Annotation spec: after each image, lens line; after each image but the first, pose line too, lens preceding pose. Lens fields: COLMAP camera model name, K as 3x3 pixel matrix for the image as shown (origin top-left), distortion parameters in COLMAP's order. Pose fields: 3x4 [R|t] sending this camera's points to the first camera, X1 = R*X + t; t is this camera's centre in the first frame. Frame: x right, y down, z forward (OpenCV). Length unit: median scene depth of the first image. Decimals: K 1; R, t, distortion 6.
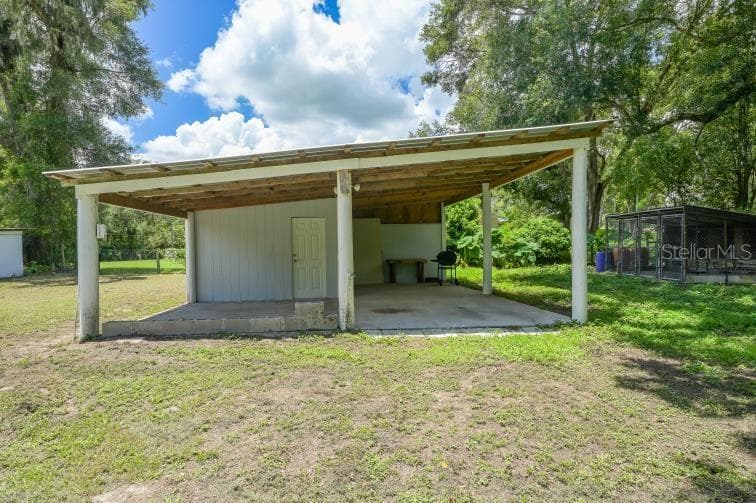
lens RADIAL K [[387.0, 0, 377.7], [0, 387.0, 249.9], [0, 0, 1]] dist [0.023972, 0.000834]
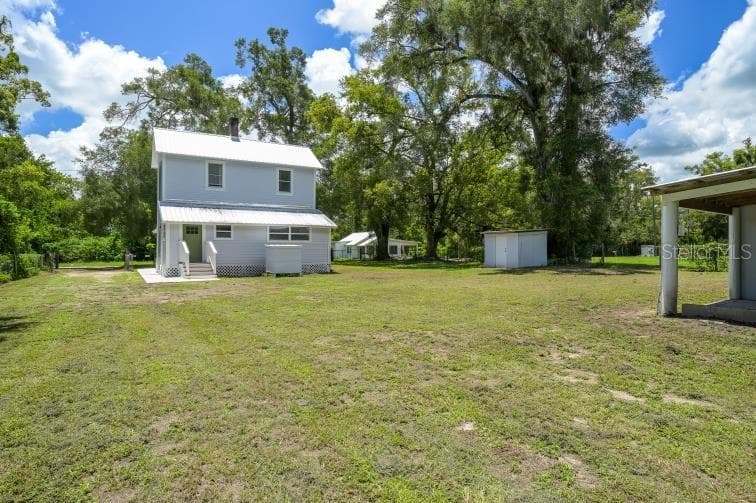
lens RADIAL K [[428.0, 0, 376.0], [0, 428.0, 249.5], [0, 0, 1]] dist [0.003529, 0.001353]
pose [[0.550135, 0.009439, -0.835022, -0.045117], [-0.004928, 0.999955, 0.008057, 0.003519], [0.835061, -0.000318, 0.550157, -0.233984]]
